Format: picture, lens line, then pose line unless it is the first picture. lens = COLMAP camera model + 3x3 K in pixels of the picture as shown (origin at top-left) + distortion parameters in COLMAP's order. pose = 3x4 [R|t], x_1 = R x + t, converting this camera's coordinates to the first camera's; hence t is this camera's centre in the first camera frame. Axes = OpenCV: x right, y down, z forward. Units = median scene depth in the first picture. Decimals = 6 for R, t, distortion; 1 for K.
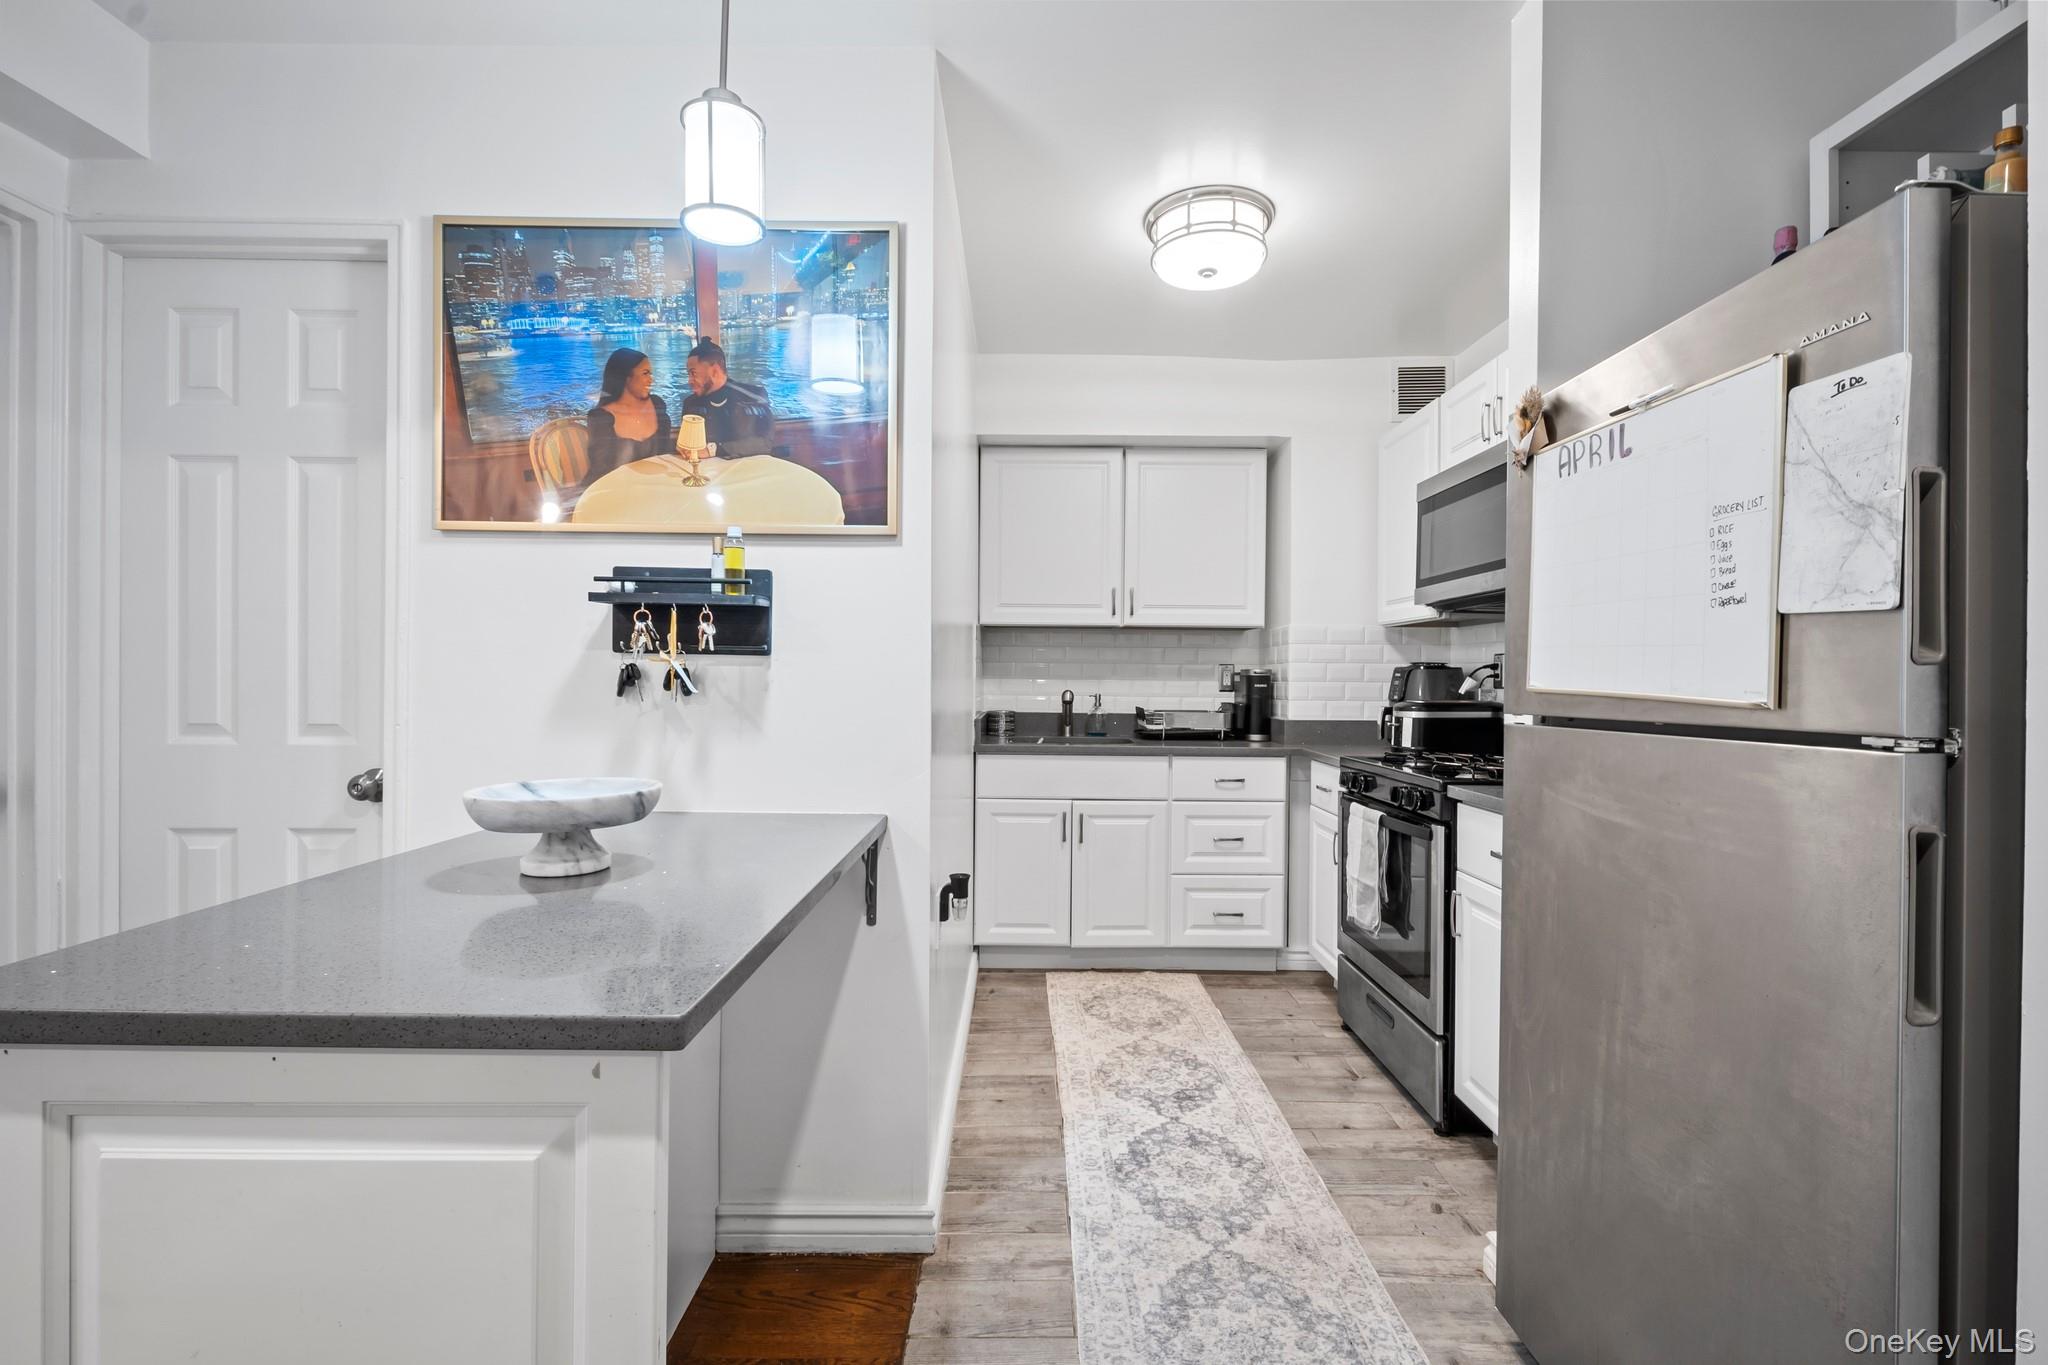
lens RADIAL K [[910.6, 0, 1021.9], [0, 910.6, 678.2], [0, 0, 1]] dist [-0.001804, -0.000563]
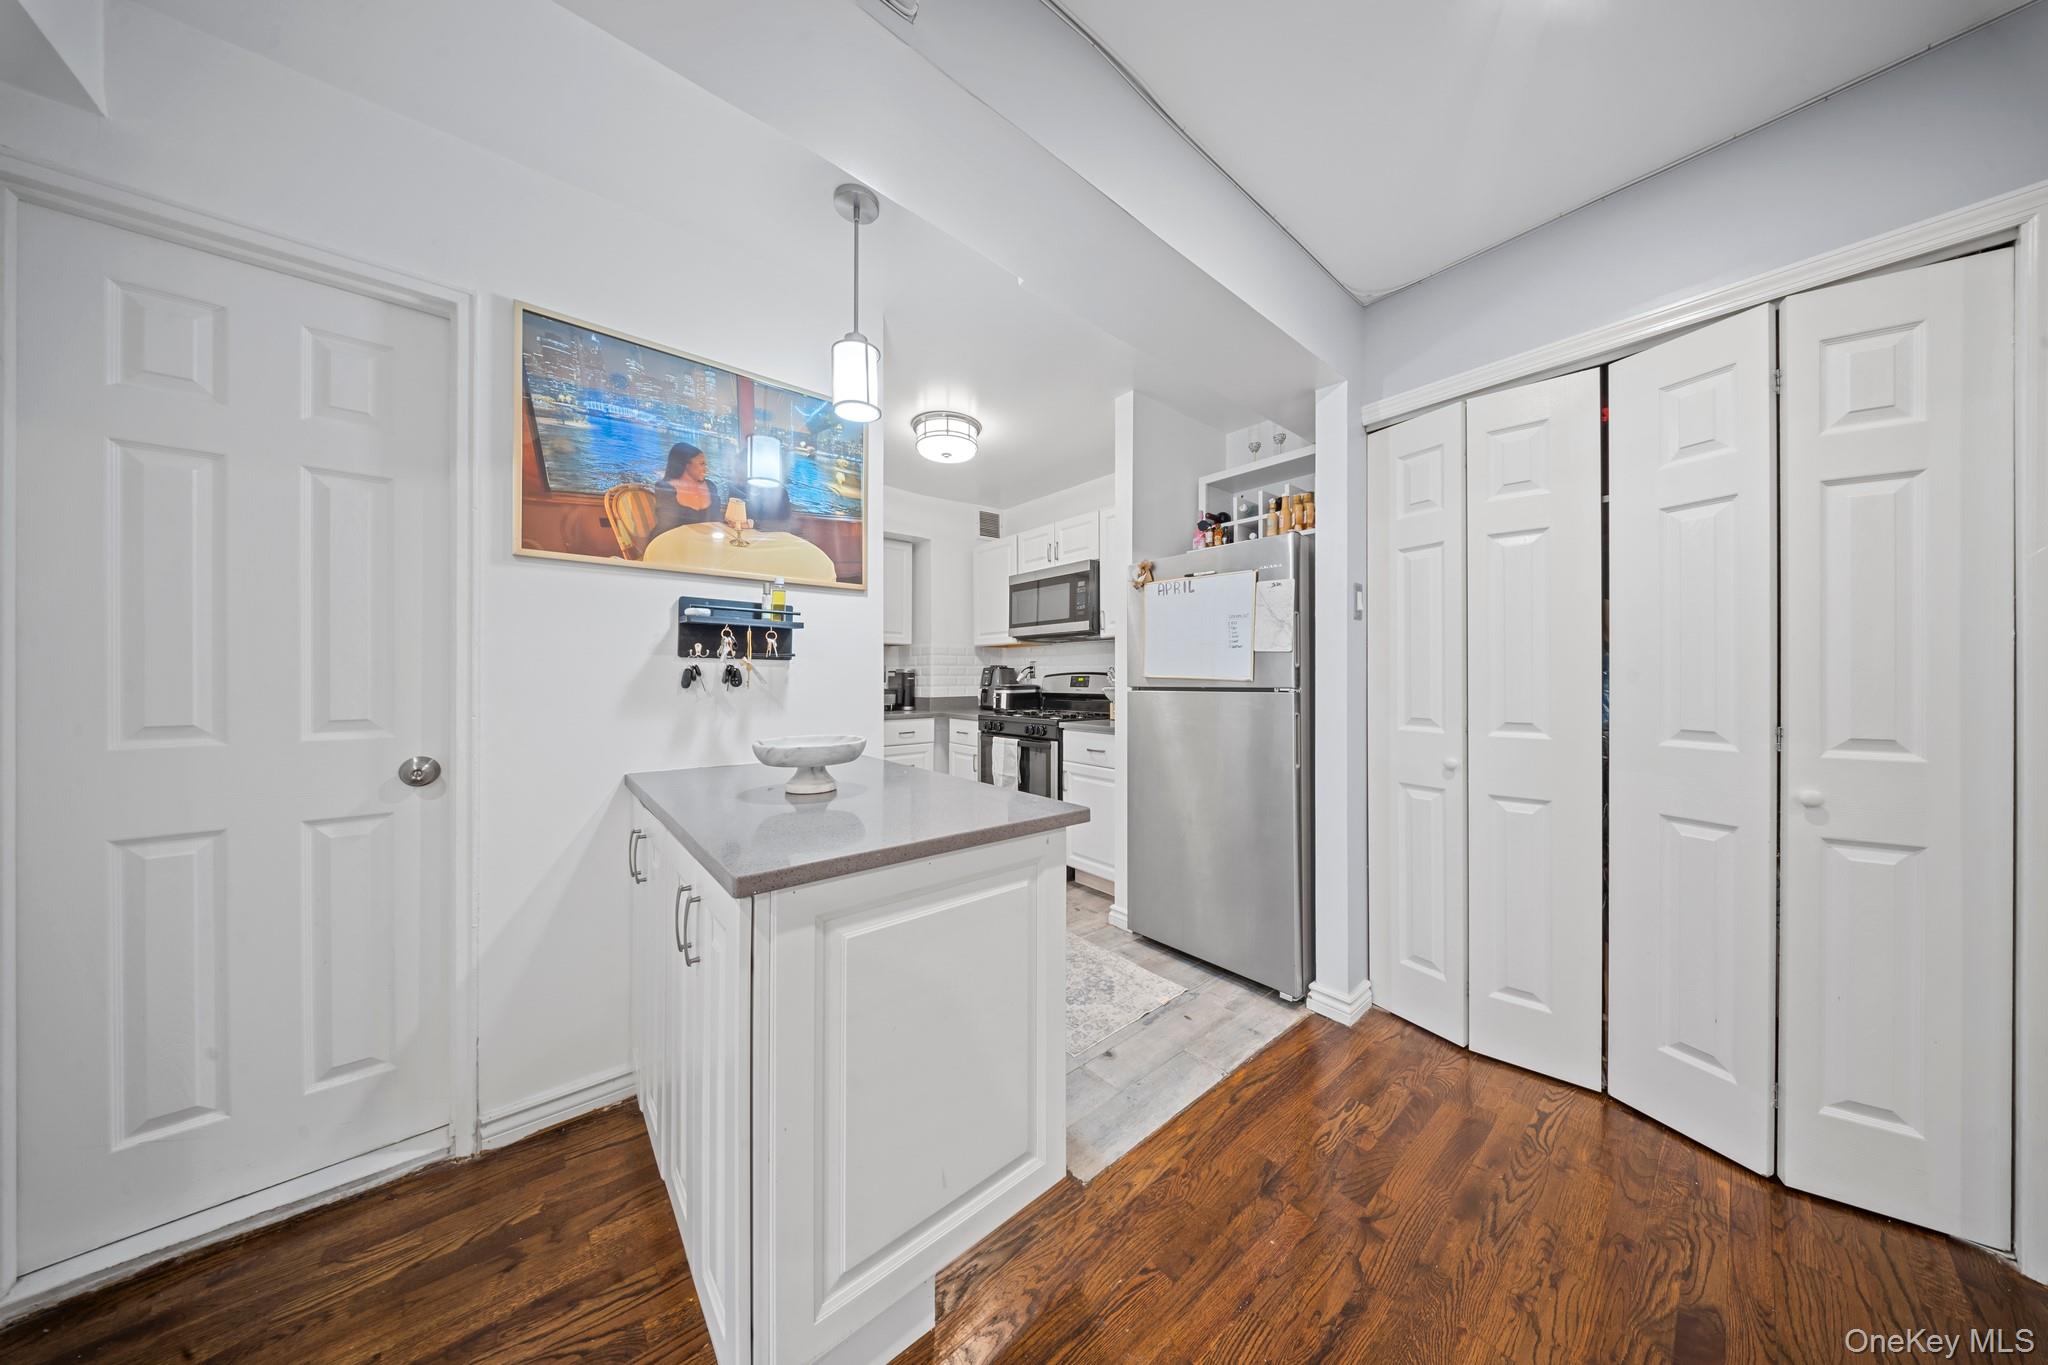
lens RADIAL K [[604.9, 0, 1026.4], [0, 604.9, 677.2], [0, 0, 1]] dist [-0.008324, -0.000204]
pose [[0.765469, -0.009192, 0.643407, -0.636671], [0.007023, 0.999958, 0.005931, 0.001202], [-0.643434, -0.000022, 0.765501, -0.063053]]
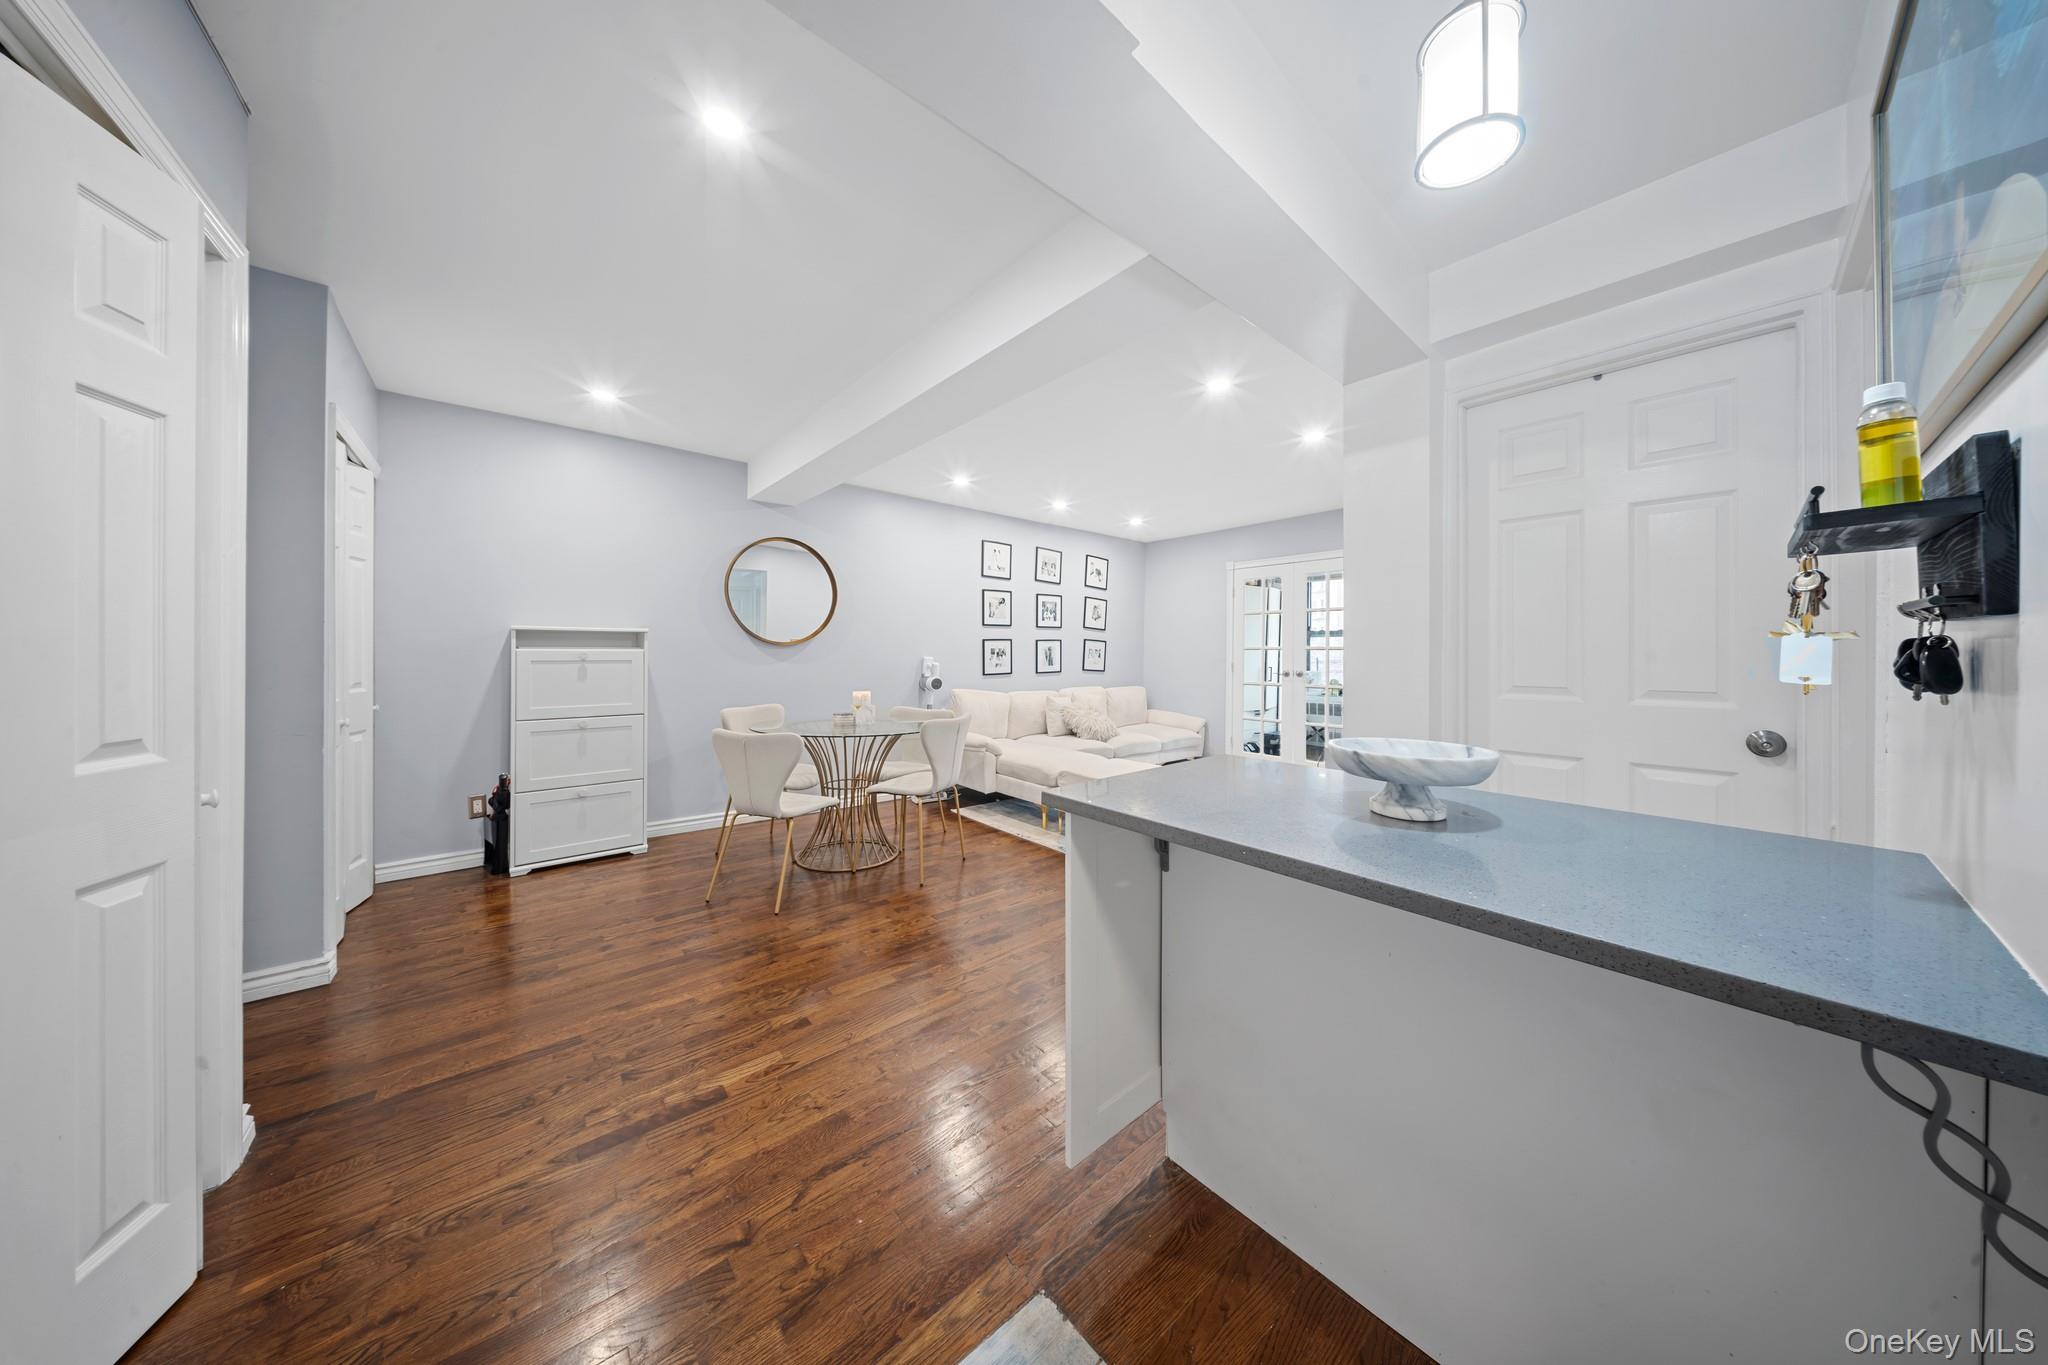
lens RADIAL K [[604.9, 0, 1044.2], [0, 604.9, 651.7], [0, 0, 1]] dist [-0.008324, -0.000204]
pose [[-0.747206, -0.009722, -0.664521, 0.290521], [-0.008801, 0.999950, -0.004733, 0.000443], [0.664534, 0.002312, -0.747254, 0.903844]]
